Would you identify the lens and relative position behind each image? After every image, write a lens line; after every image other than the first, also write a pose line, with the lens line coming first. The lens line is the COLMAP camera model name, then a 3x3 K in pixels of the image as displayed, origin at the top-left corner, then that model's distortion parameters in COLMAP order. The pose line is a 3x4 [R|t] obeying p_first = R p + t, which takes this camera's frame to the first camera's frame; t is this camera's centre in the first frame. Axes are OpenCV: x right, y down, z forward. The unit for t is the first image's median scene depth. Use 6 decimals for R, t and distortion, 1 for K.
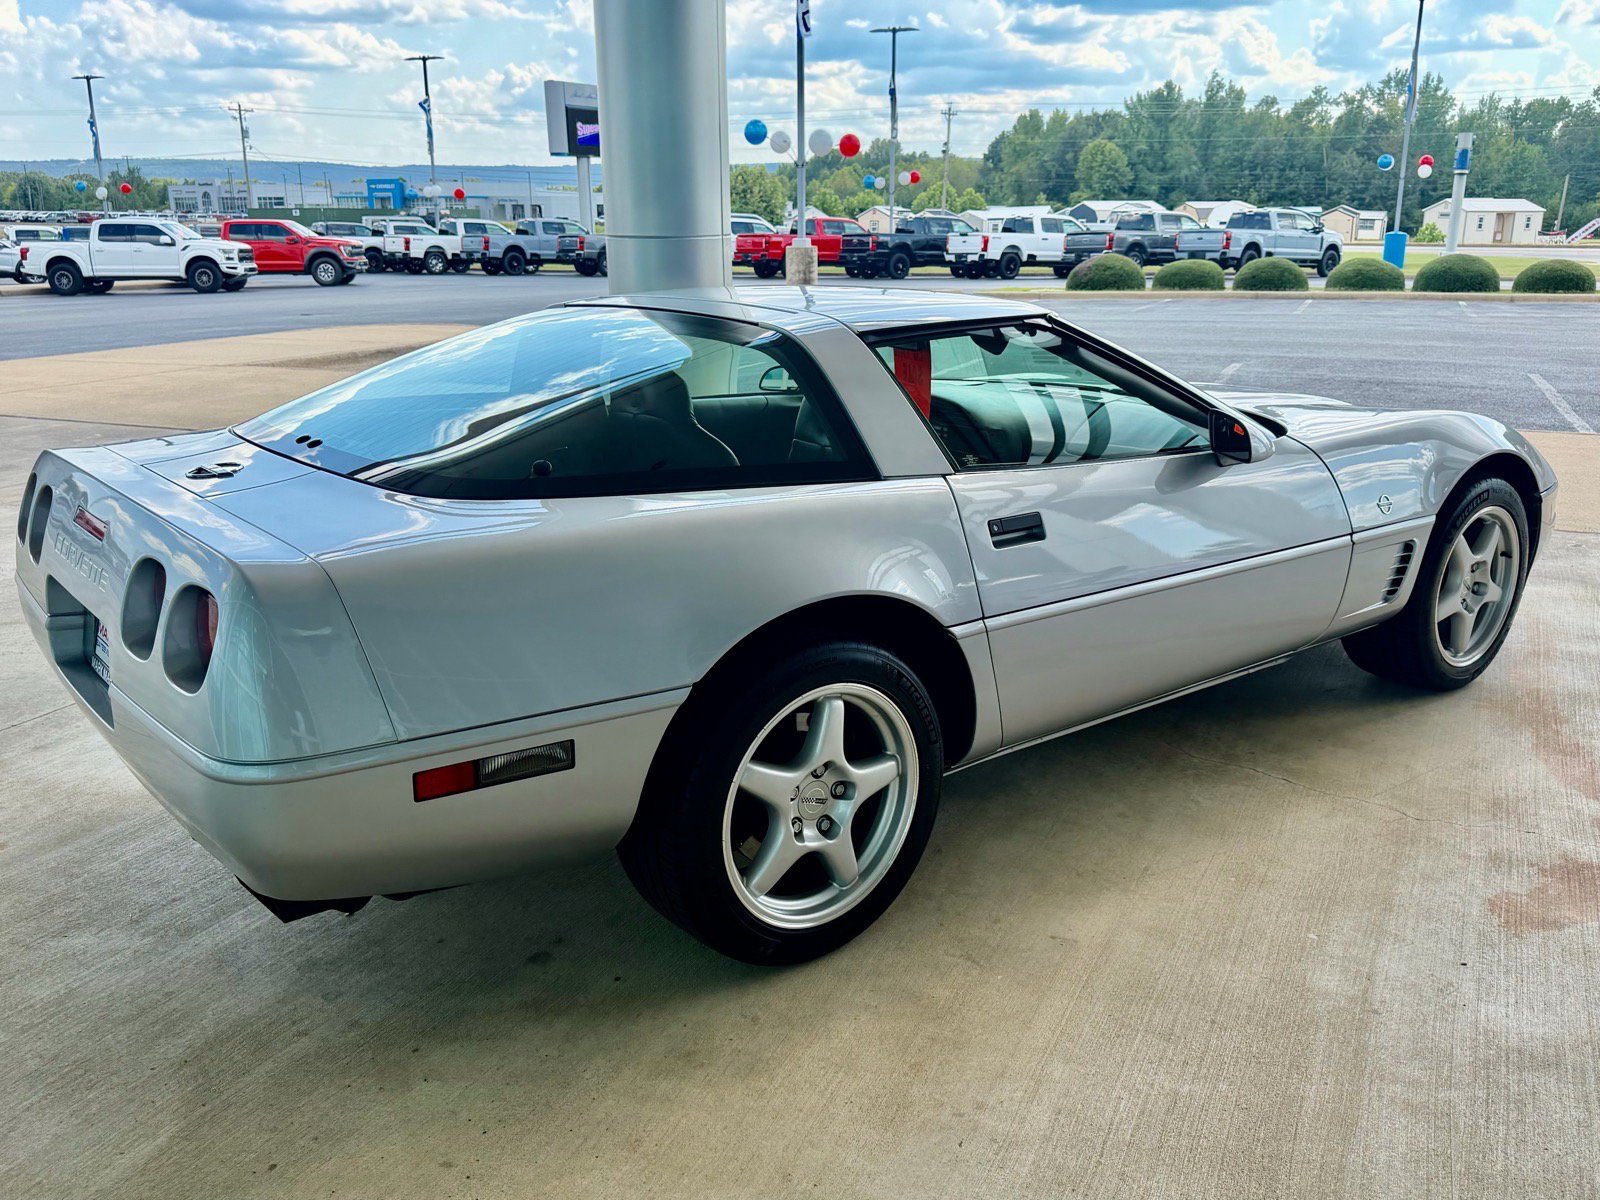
lens RADIAL K [[1355.0, 0, 786.6], [0, 1355.0, 626.7], [0, 0, 1]] dist [0.100098, -0.159341]
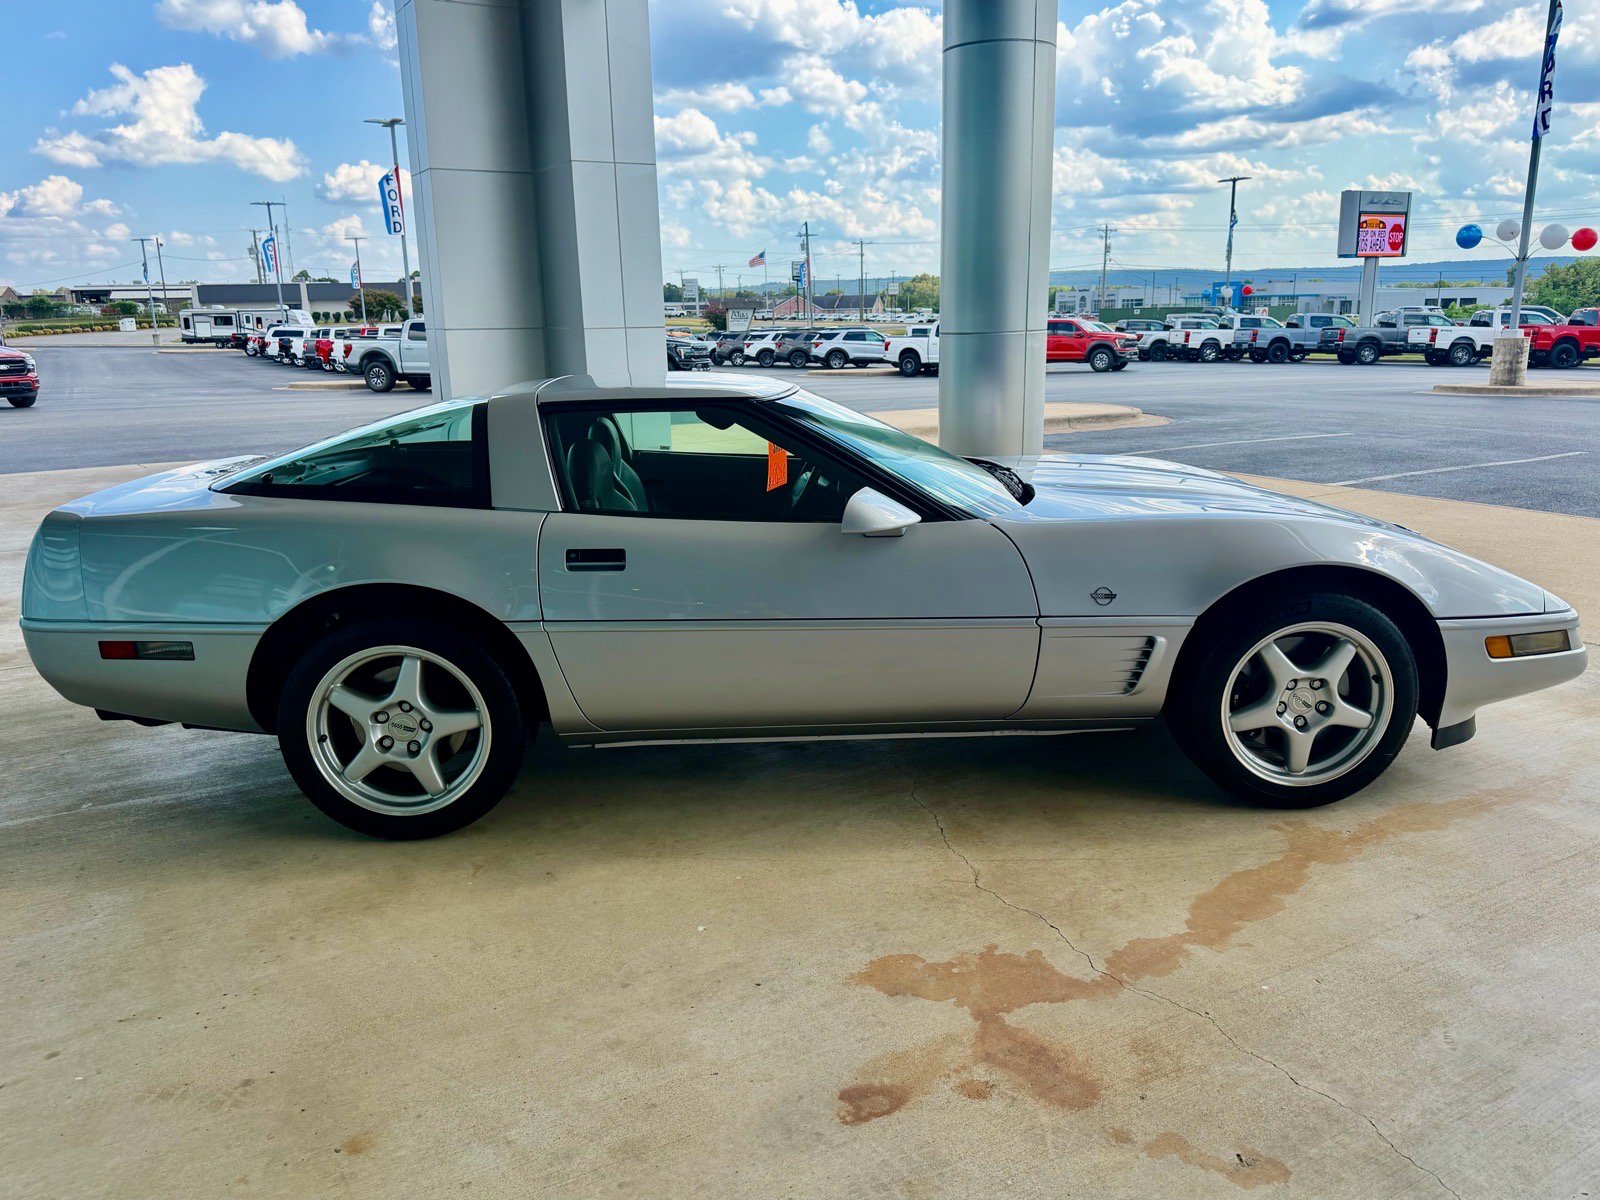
lens RADIAL K [[1169.4, 0, 797.8], [0, 1169.4, 598.7], [0, 0, 1]] dist [0.056050, -0.081491]
pose [[0.813873, 0.128267, -0.566708, 0.088950], [-0.158121, 0.987413, -0.003596, -0.005663], [0.559114, 0.092535, 0.823911, 0.017397]]
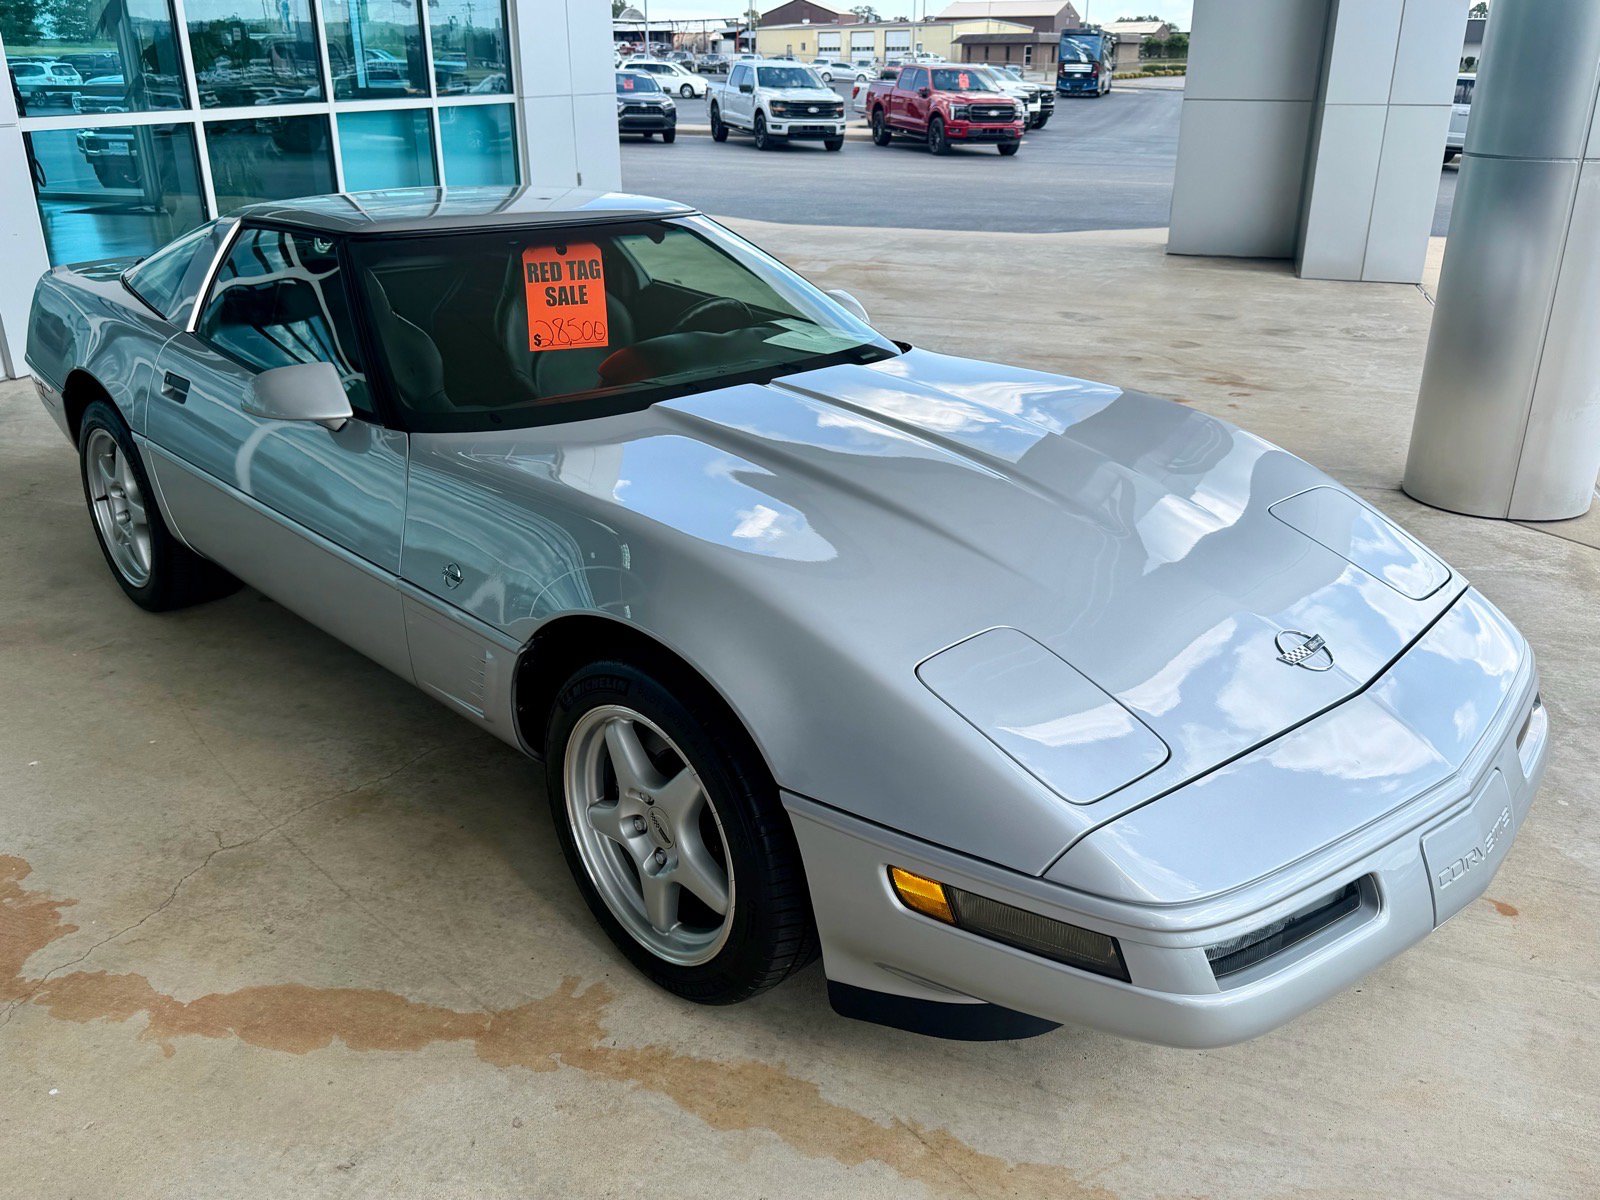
lens RADIAL K [[1302.1, 0, 787.9], [0, 1302.1, 603.0], [0, 0, 1]] dist [0.047684, -0.060270]
pose [[0.107899, 0.383349, -0.917279, 0.131438], [-0.295638, 0.893298, 0.338552, -0.043529], [0.949187, 0.234653, 0.209718, 0.122237]]
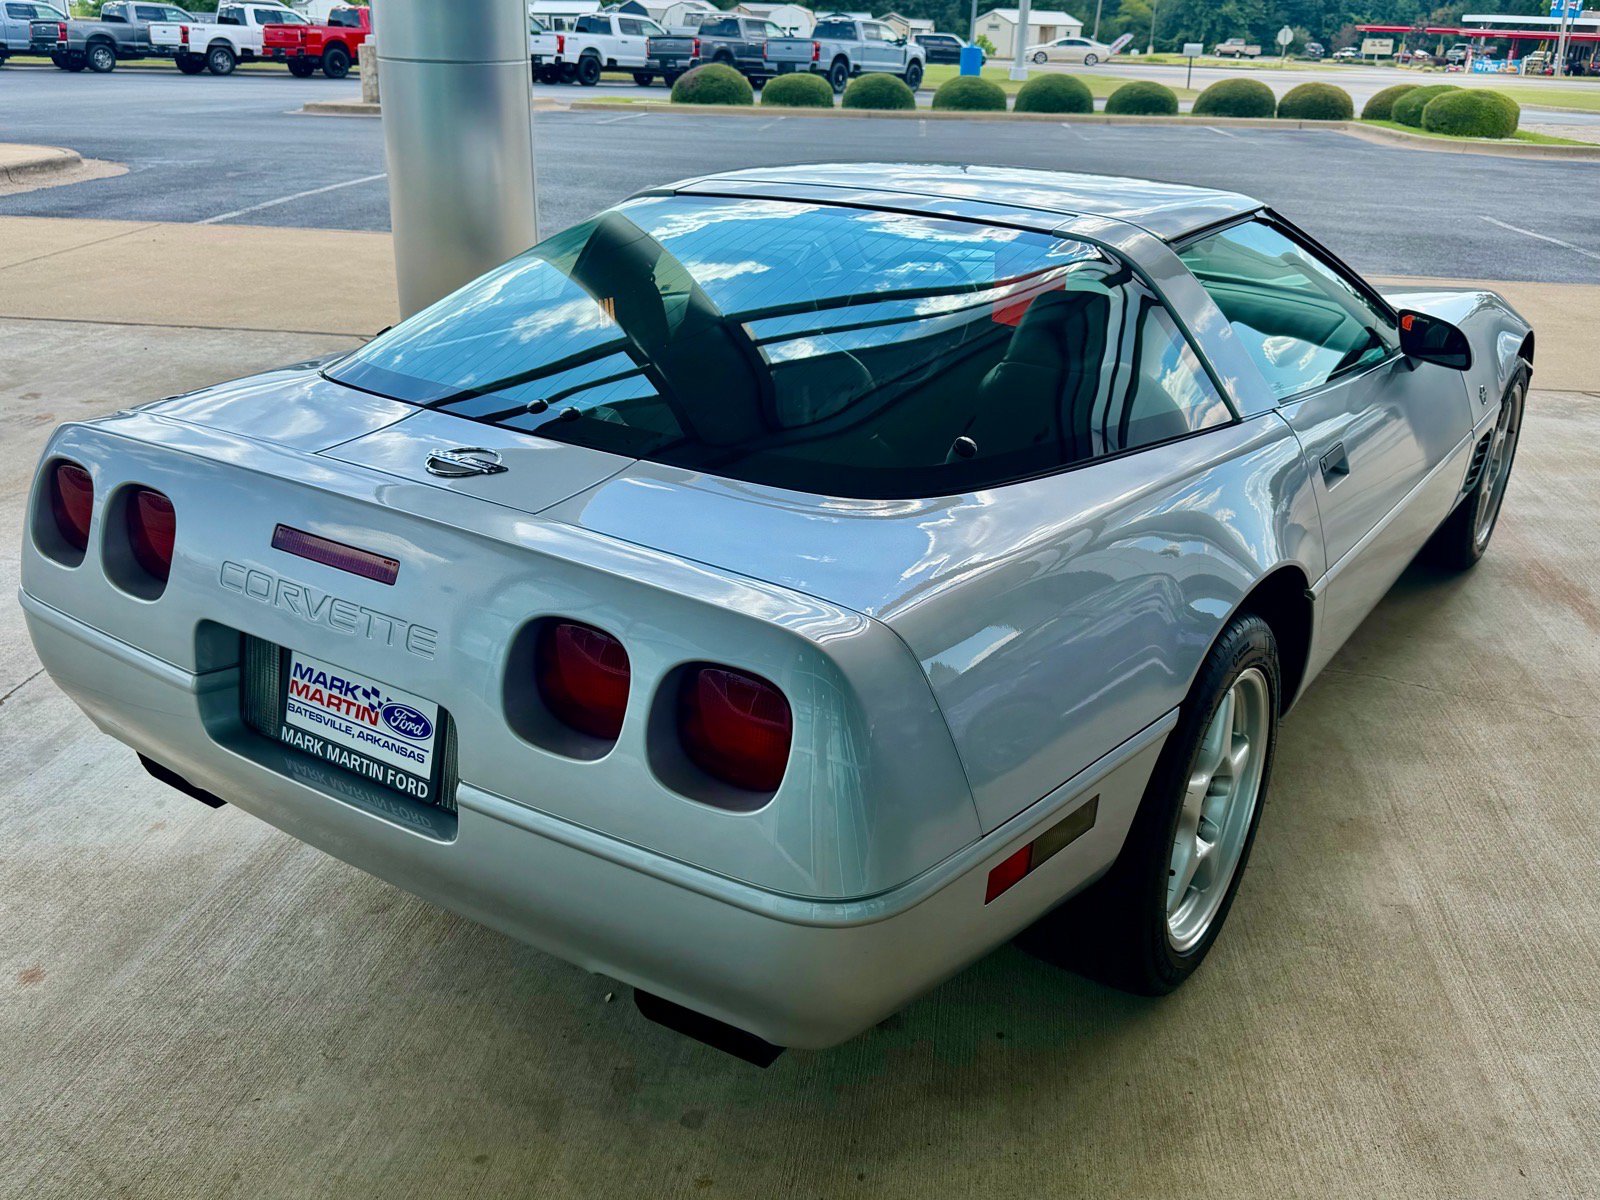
lens RADIAL K [[1448.2, 0, 794.3], [0, 1448.2, 614.6], [0, 0, 1]] dist [0.010888, 0.000000]
pose [[0.950840, -0.090953, 0.296024, -0.042004], [0.059909, 0.991865, 0.112319, -0.009520], [-0.303831, -0.089063, 0.948554, 0.017850]]
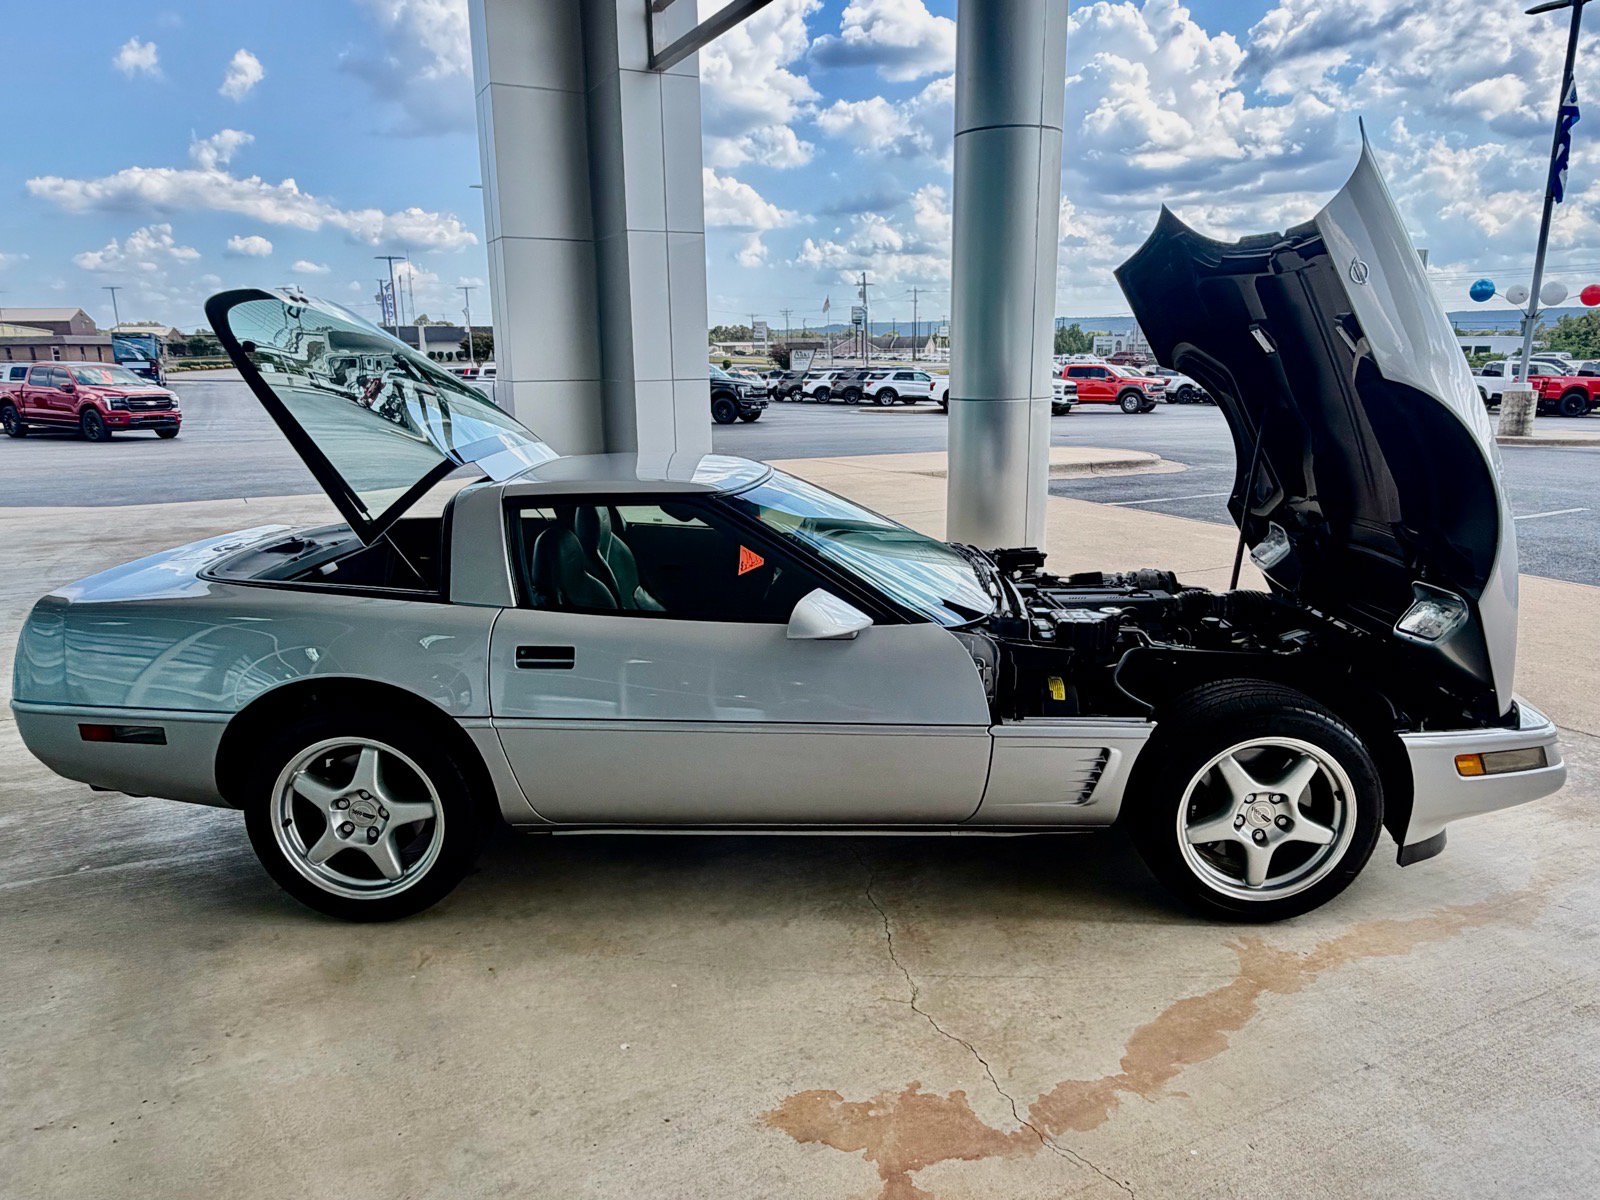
lens RADIAL K [[1062.5, 0, 786.1], [0, 1062.5, 602.9], [0, 0, 1]] dist [-0.011706, 0.008575]
pose [[0.774059, 0.141678, -0.617057, 0.089544], [-0.179950, 0.983676, 0.000118, -0.015243], [0.607001, 0.110948, 0.786918, 0.030271]]
